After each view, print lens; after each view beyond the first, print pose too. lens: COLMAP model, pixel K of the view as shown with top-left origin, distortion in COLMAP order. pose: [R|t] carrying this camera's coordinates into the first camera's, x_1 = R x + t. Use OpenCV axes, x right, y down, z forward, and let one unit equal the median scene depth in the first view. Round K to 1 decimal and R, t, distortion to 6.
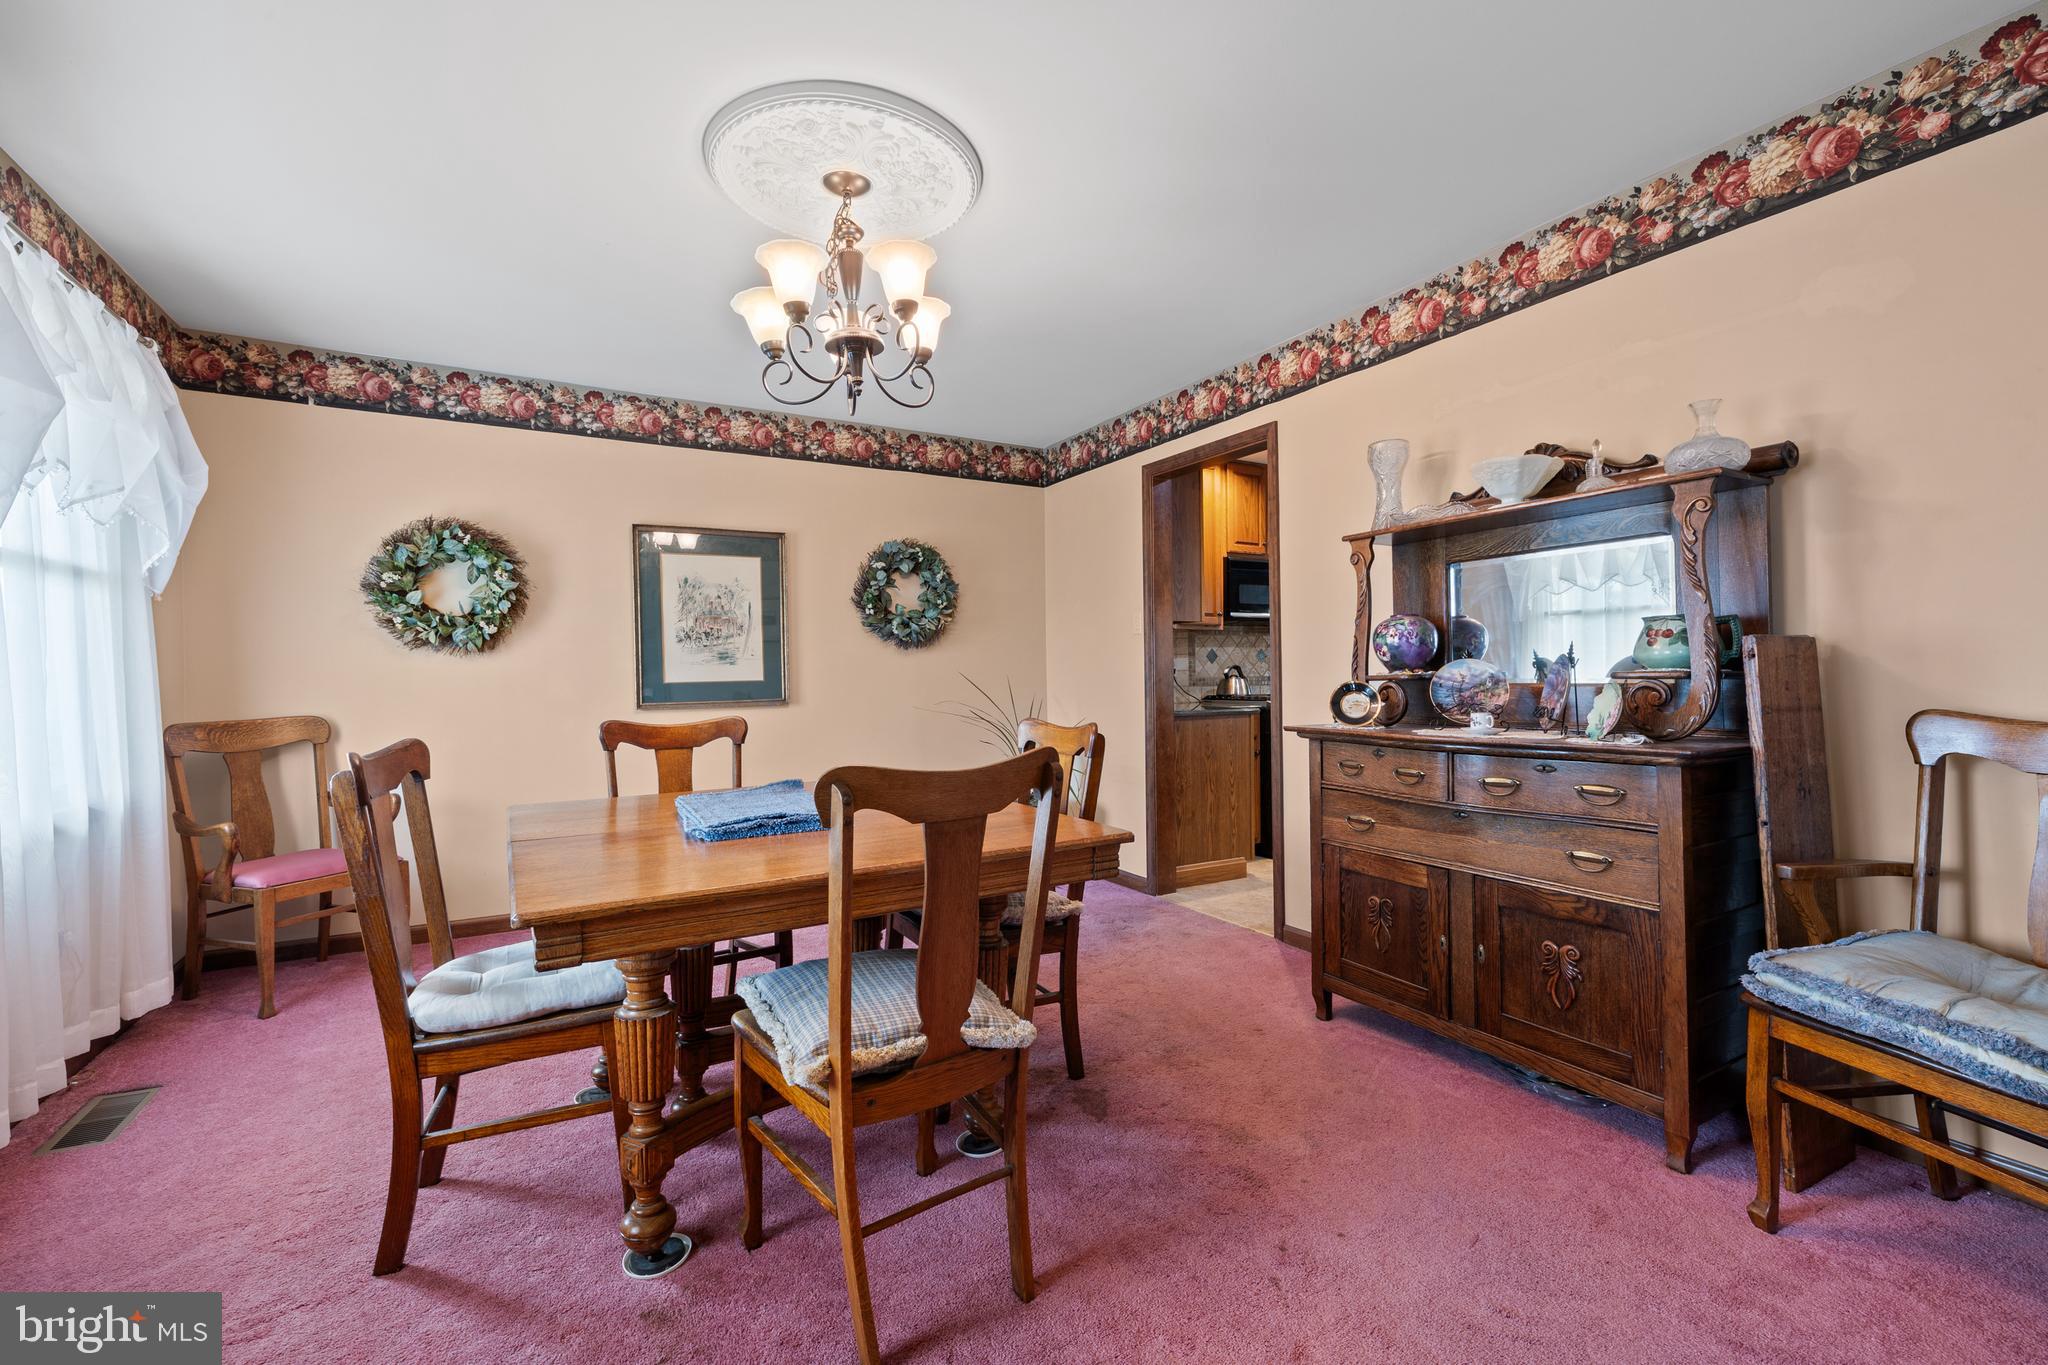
lens RADIAL K [[871.9, 0, 1028.0], [0, 871.9, 674.2], [0, 0, 1]] dist [-0.000633, 0.000028]
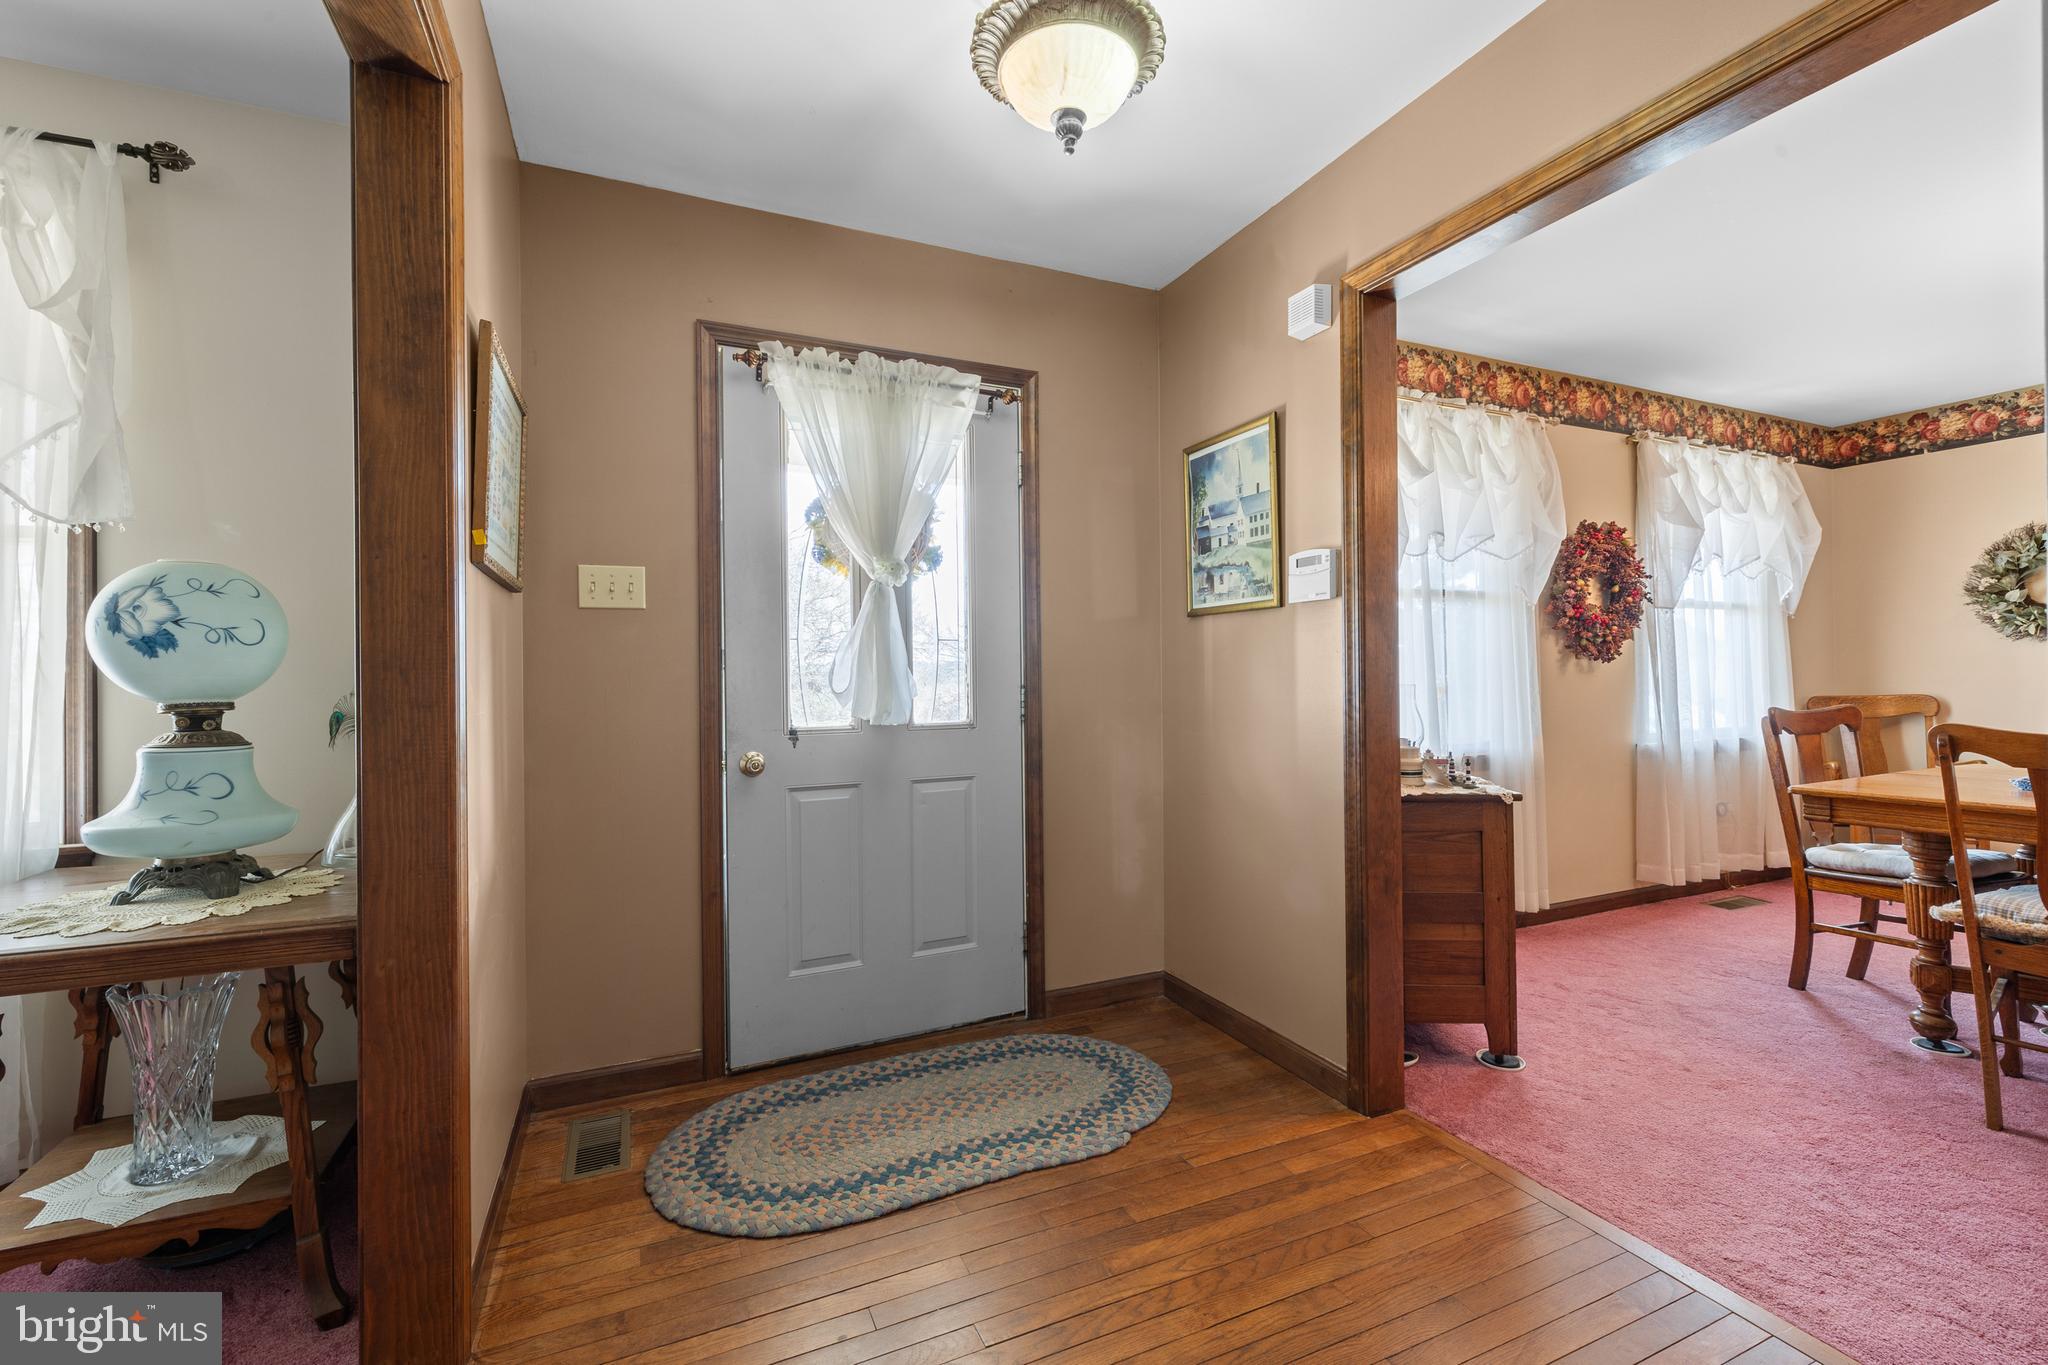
lens RADIAL K [[871.9, 0, 1028.0], [0, 871.9, 674.2], [0, 0, 1]] dist [-0.000633, 0.000028]
pose [[-0.089815, 0.008974, -0.995918, 0.597200], [0.009721, 0.999920, 0.008134, -0.005801], [0.995911, -0.008951, -0.089895, -0.215966]]
